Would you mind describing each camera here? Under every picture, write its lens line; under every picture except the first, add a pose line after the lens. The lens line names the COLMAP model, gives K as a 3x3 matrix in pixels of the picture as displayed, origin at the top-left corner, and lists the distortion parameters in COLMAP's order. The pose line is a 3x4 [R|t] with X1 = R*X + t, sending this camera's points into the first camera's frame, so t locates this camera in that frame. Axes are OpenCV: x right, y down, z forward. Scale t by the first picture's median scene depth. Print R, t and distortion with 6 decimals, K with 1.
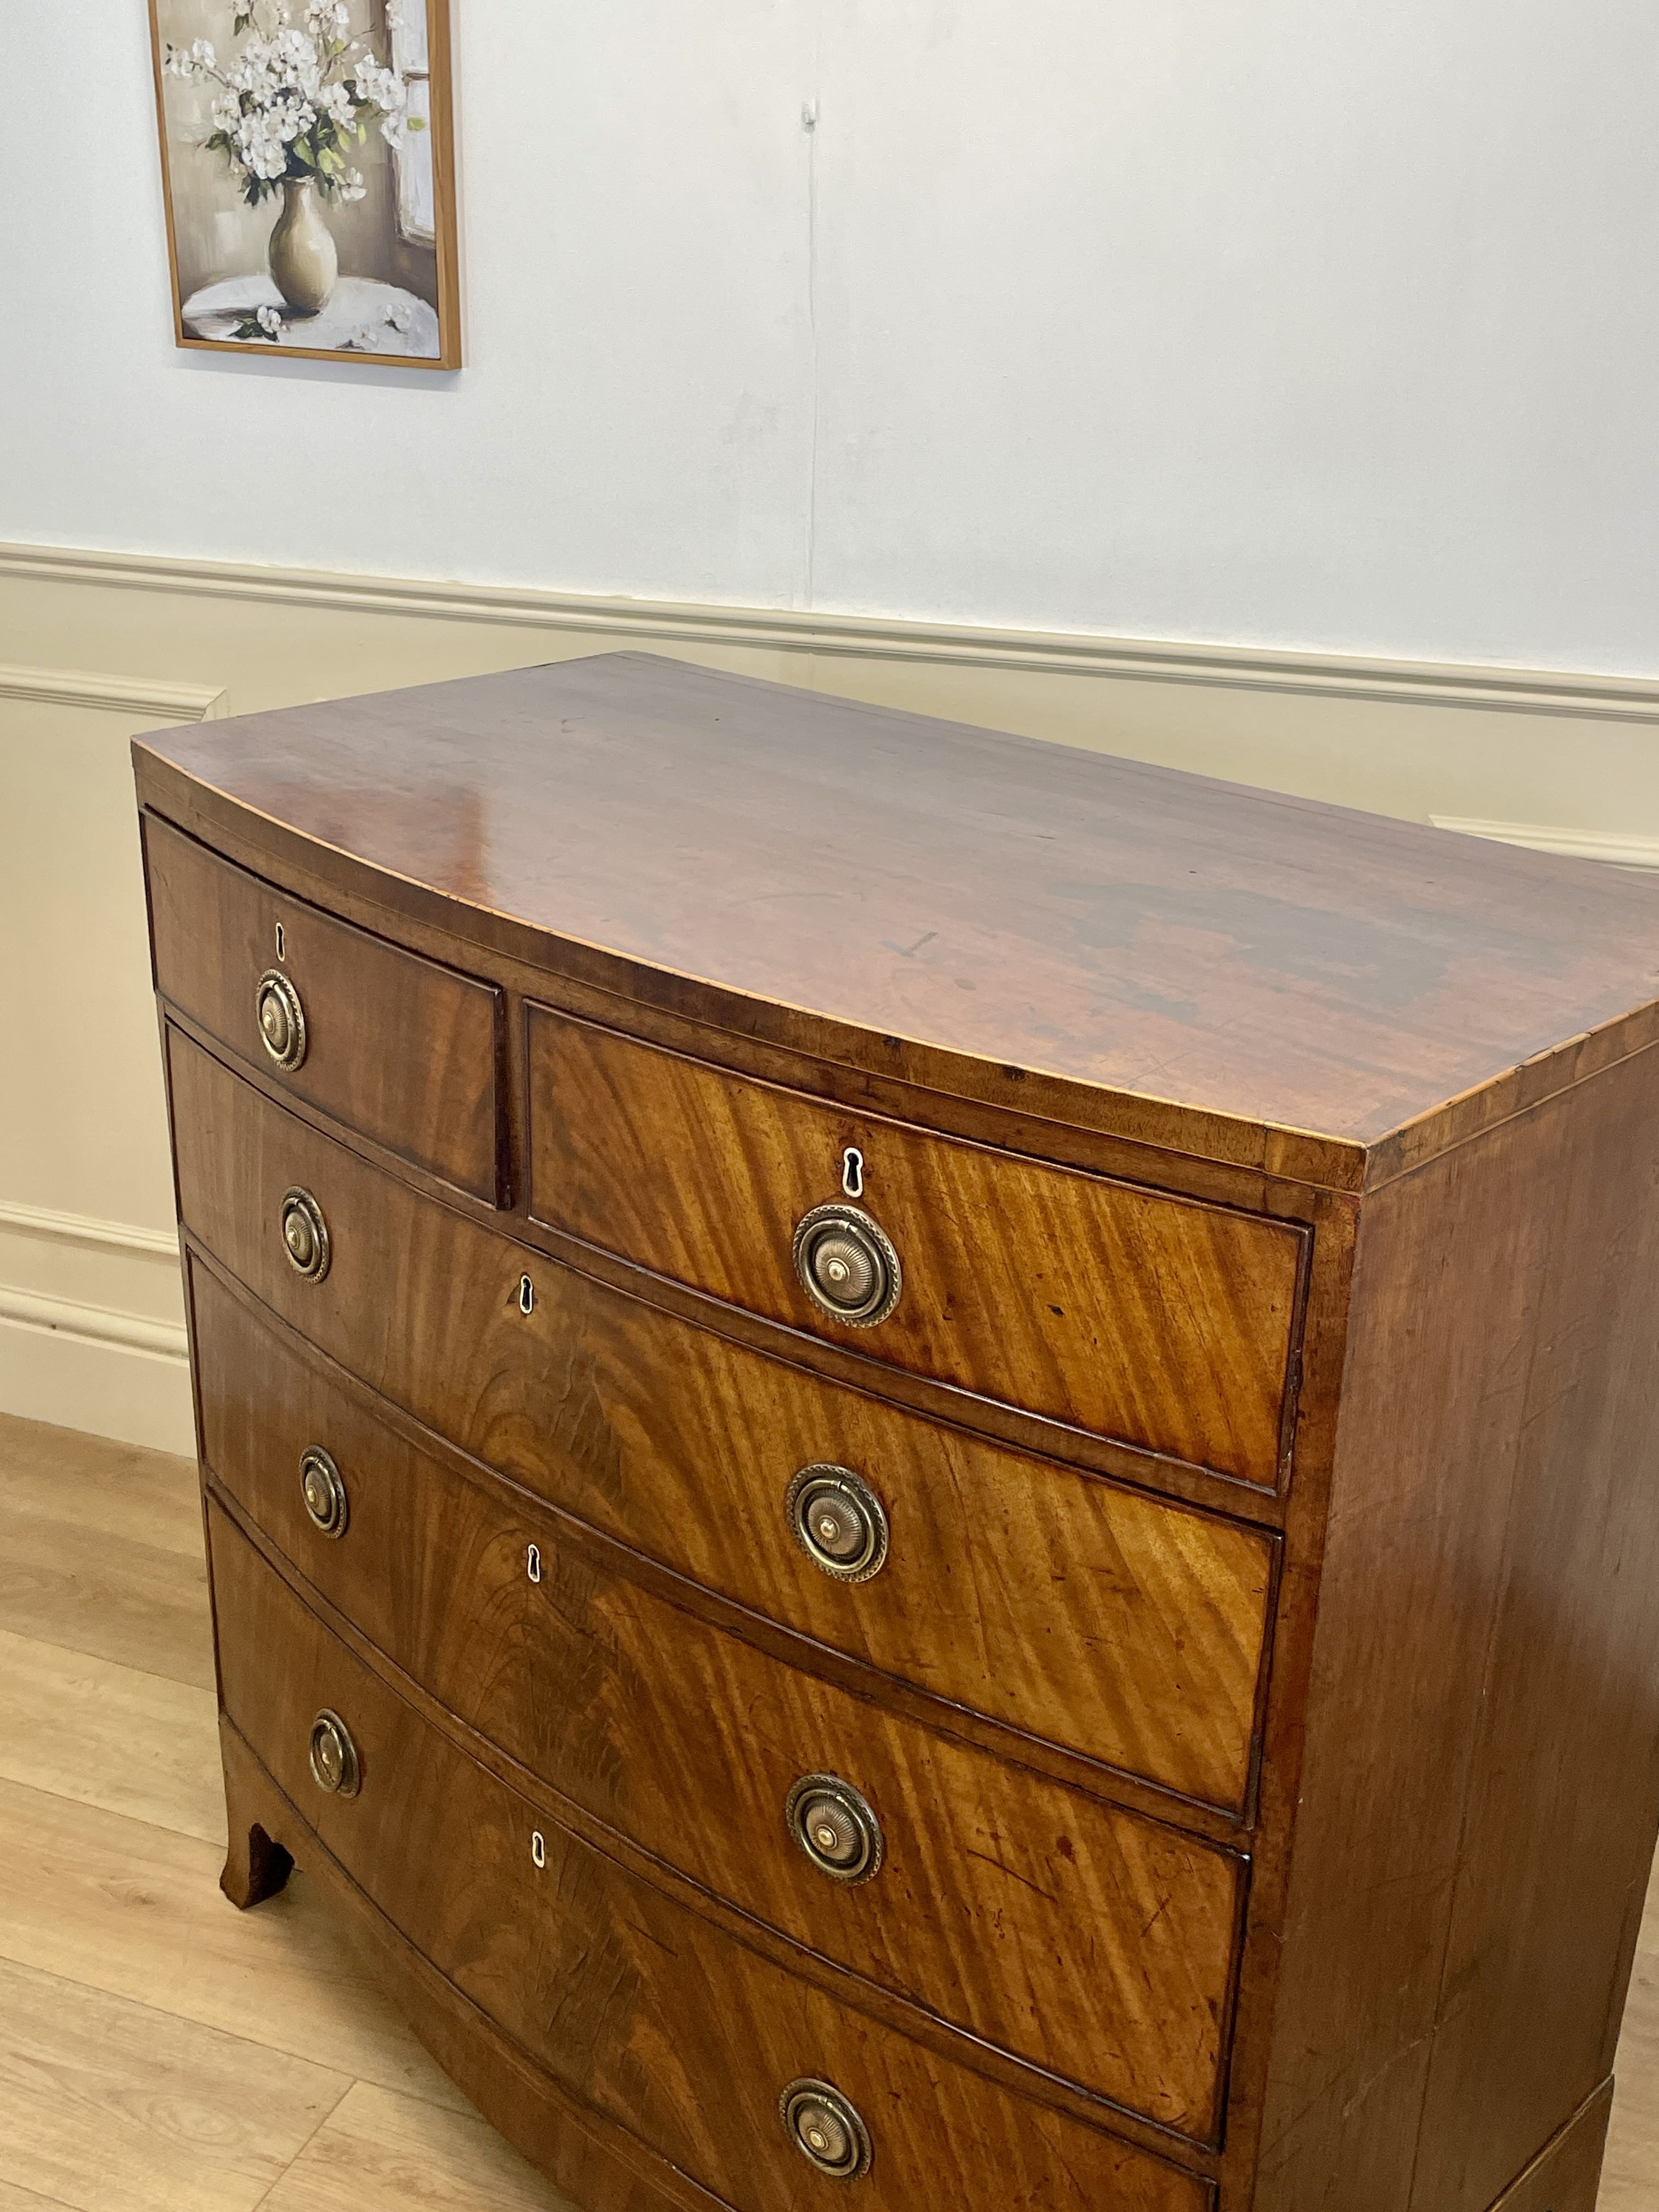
lens RADIAL K [[2337.2, 0, 827.3], [0, 2337.2, 1089.9], [0, 0, 1]] dist [0.116376, -0.197286]
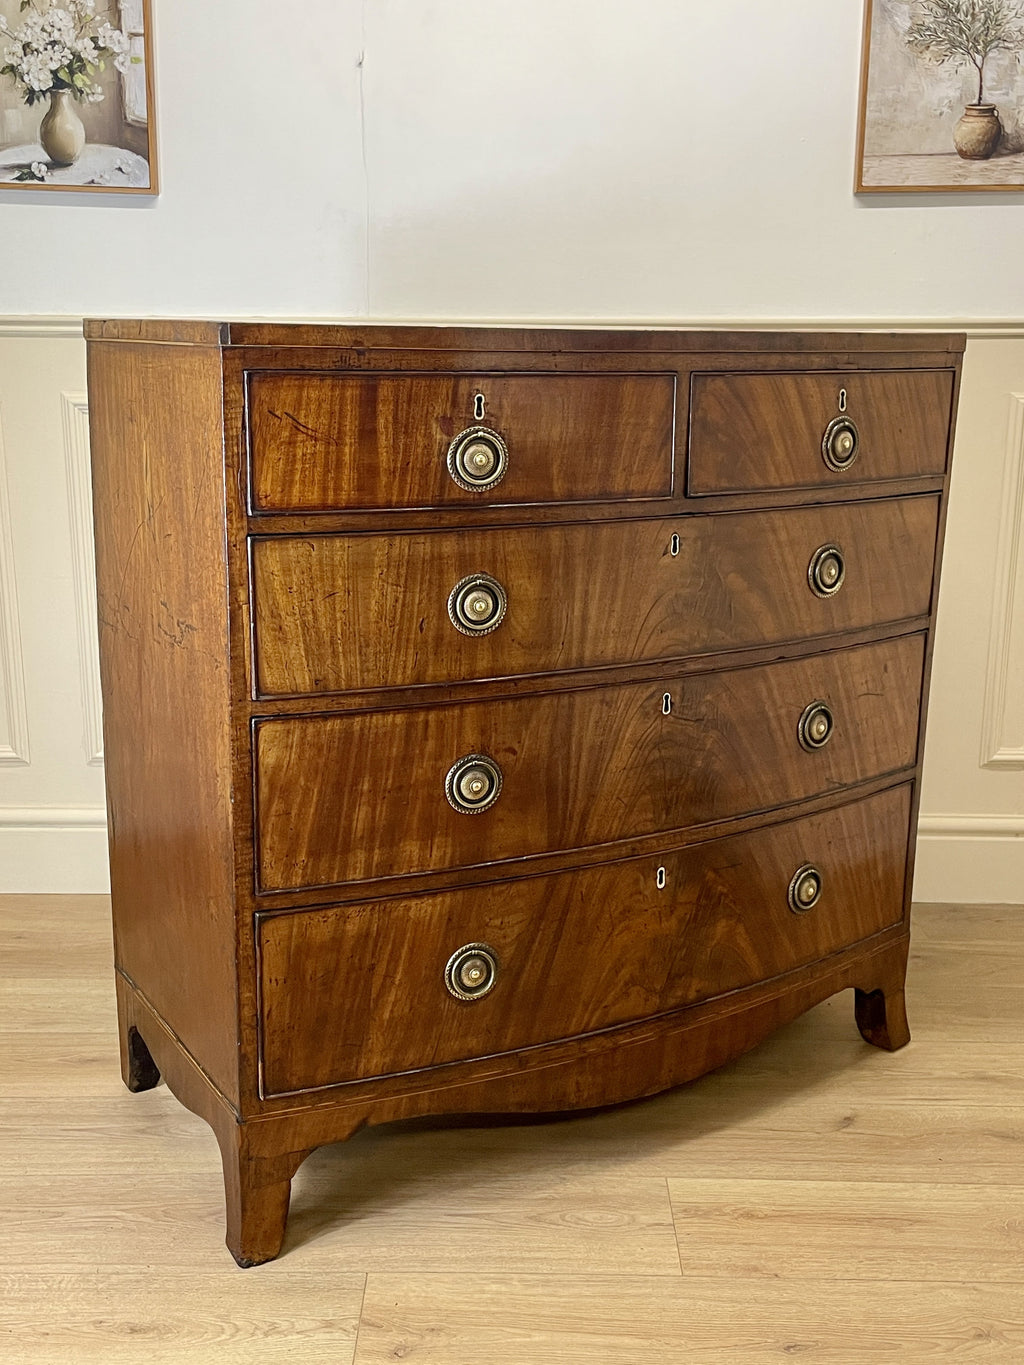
lens RADIAL K [[1442.2, 0, 510.6], [0, 1442.2, 672.5], [0, 0, 1]] dist [0.116376, -0.197286]
pose [[0.253398, -0.238262, 0.937561, -1.413854], [0.348692, 0.926537, 0.141219, -0.031970], [-0.902332, 0.291135, 0.317863, 0.847041]]
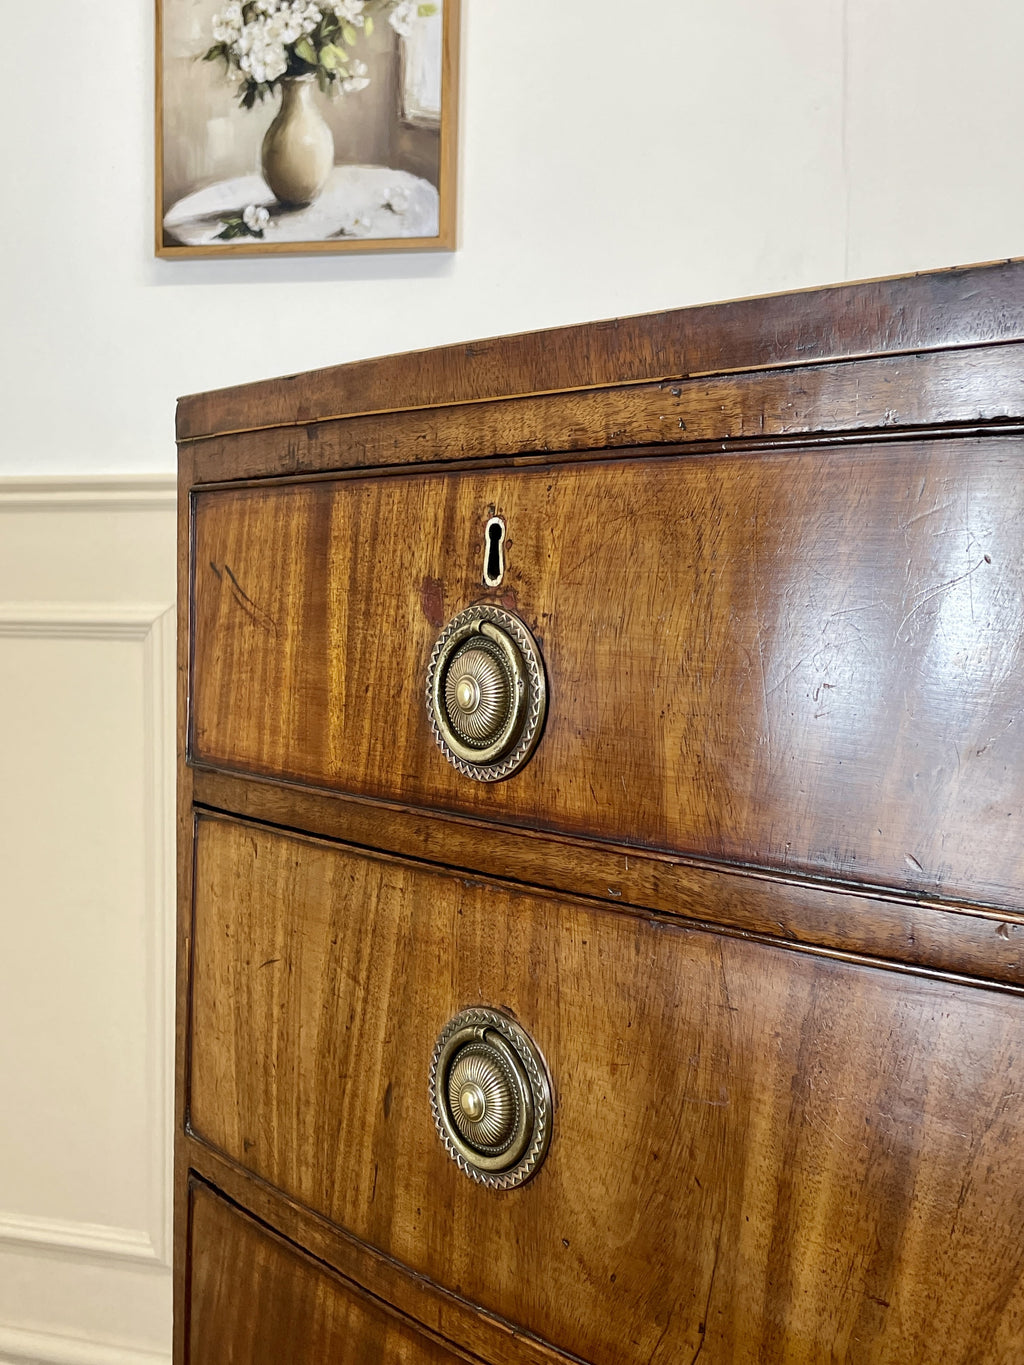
lens RADIAL K [[1453.3, 0, 516.8], [0, 1453.3, 672.4], [0, 0, 1]] dist [0.142499, -0.282951]
pose [[0.996489, -0.006793, 0.083448, -0.303040], [0.032689, 0.949161, -0.313090, 0.093632], [-0.077079, 0.314718, 0.946050, 0.783829]]
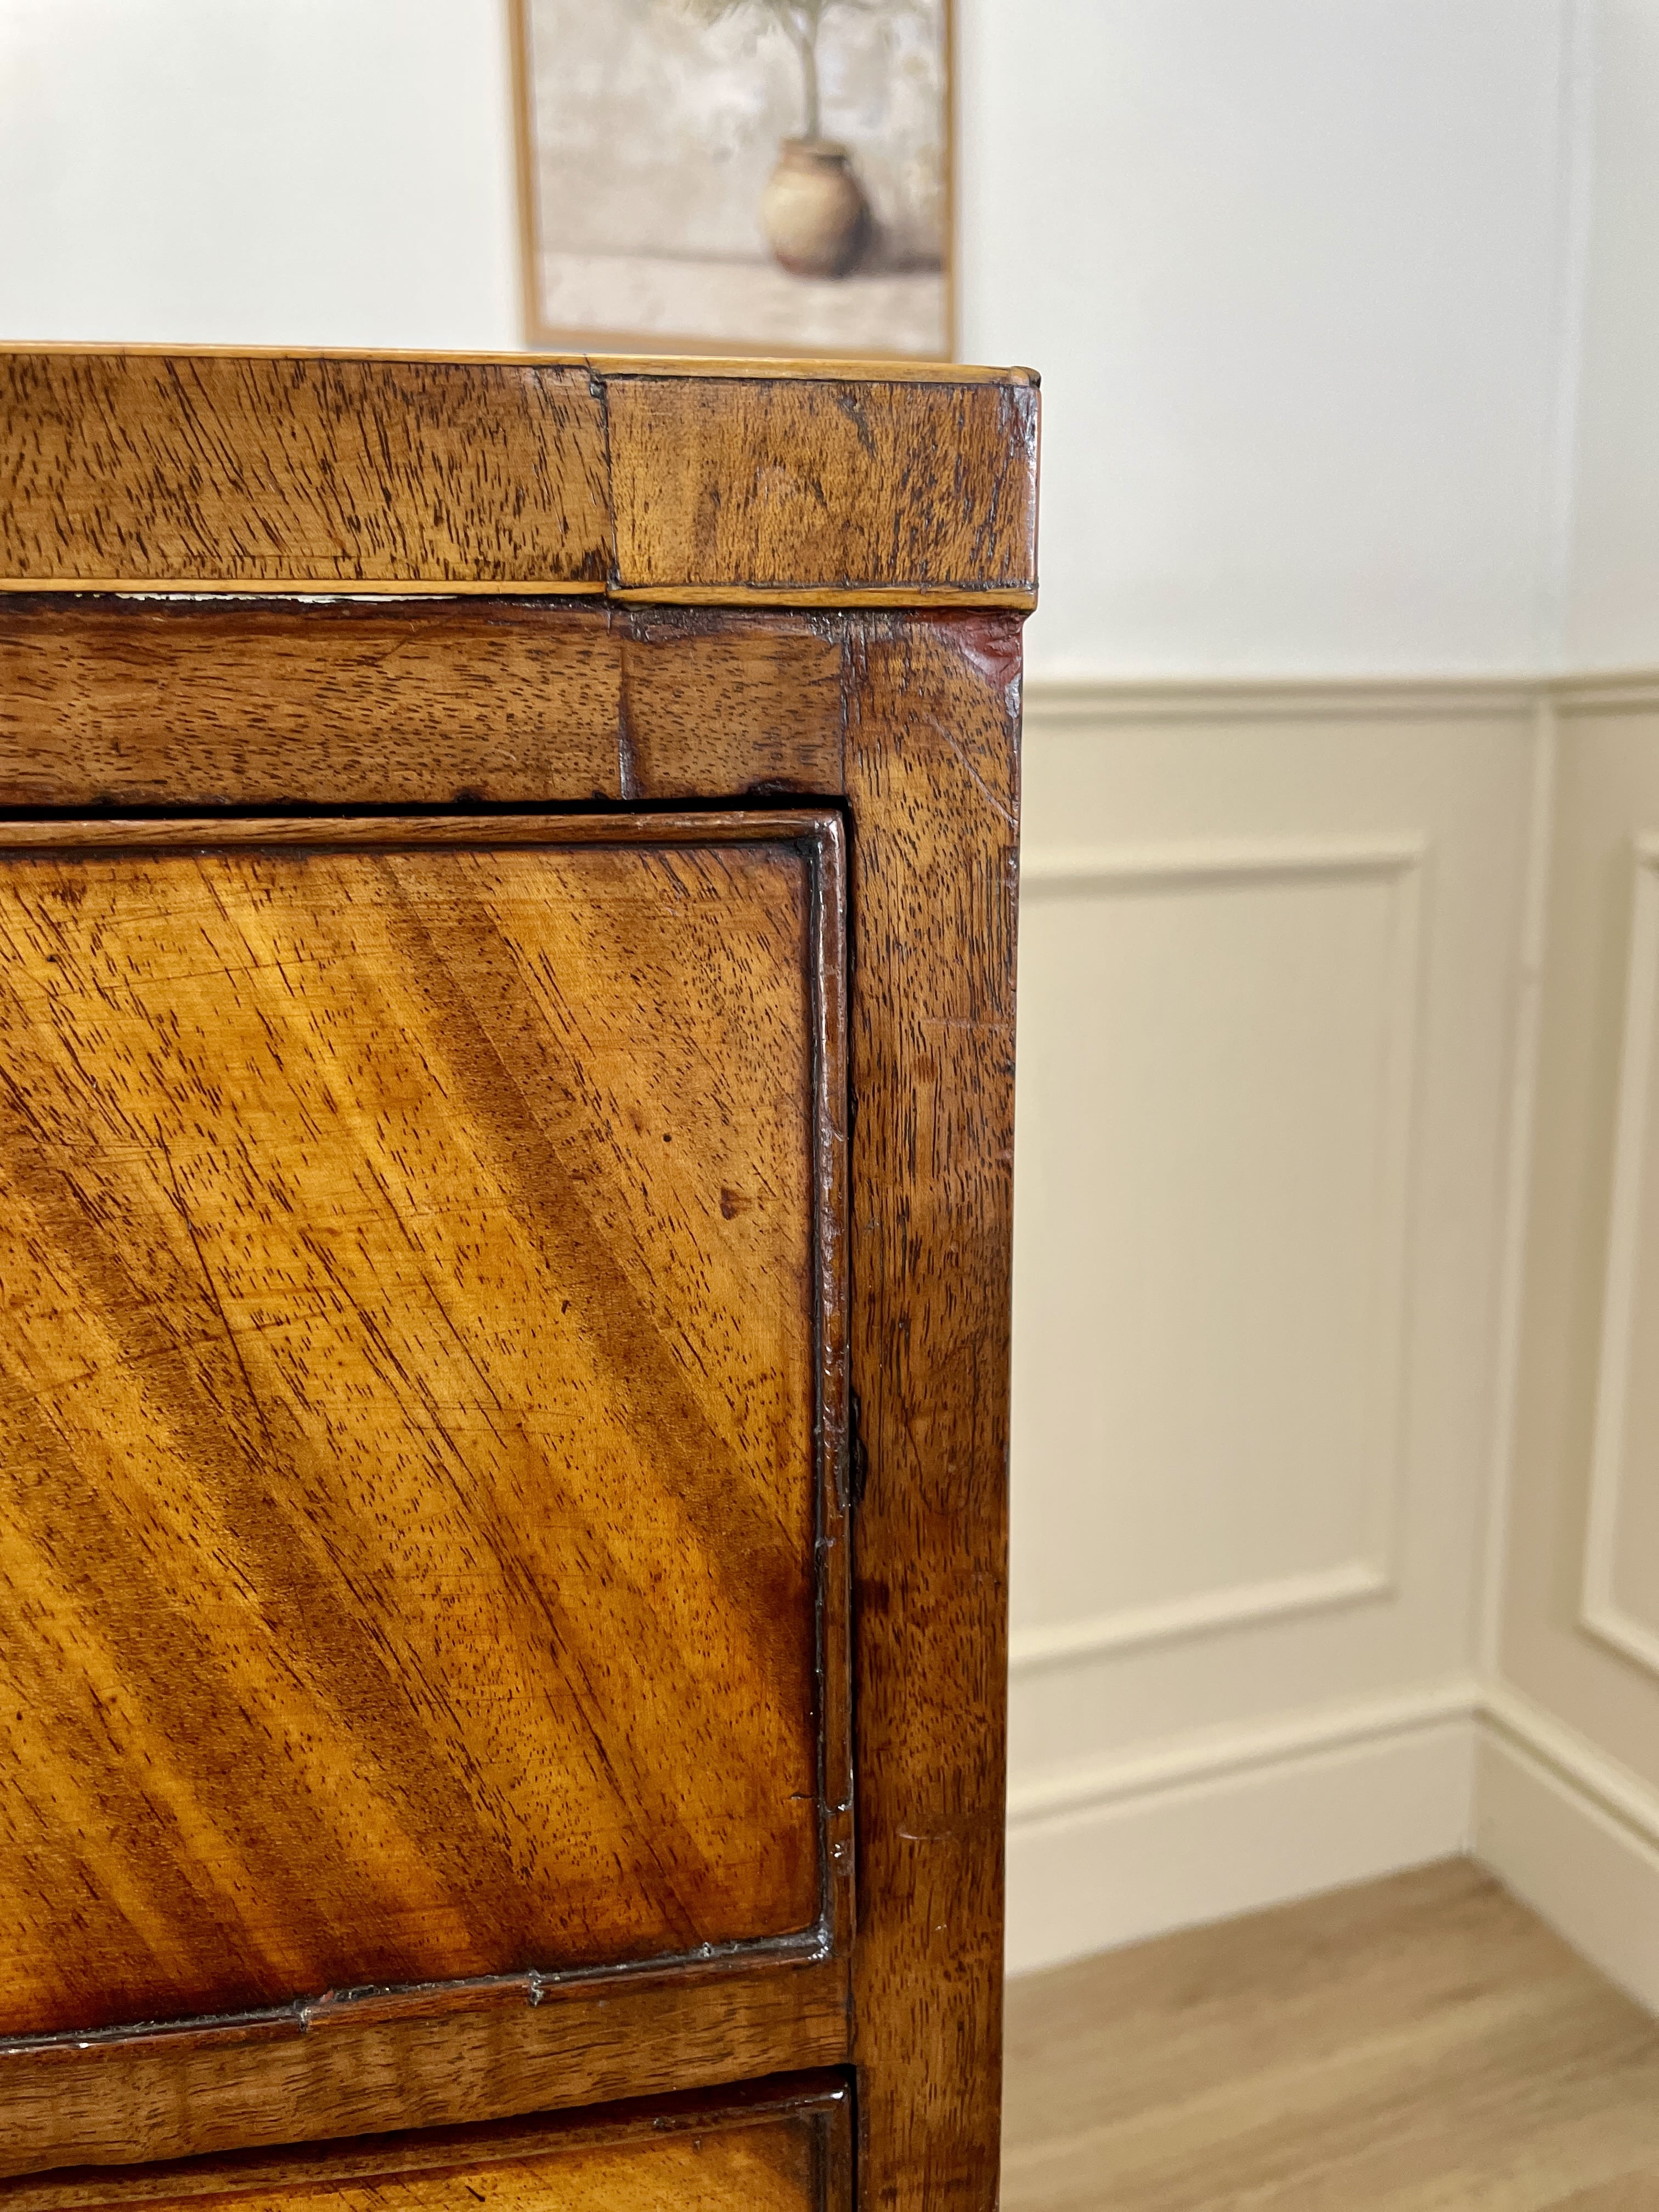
lens RADIAL K [[1688.8, 0, 834.2], [0, 1688.8, 1109.4], [0, 0, 1]] dist [0.092898, -0.134687]
pose [[0.744881, -0.149160, 0.650311, 0.070279], [0.272736, 0.957607, -0.092754, 0.086403], [-0.608907, 0.246454, 0.753985, 0.717699]]
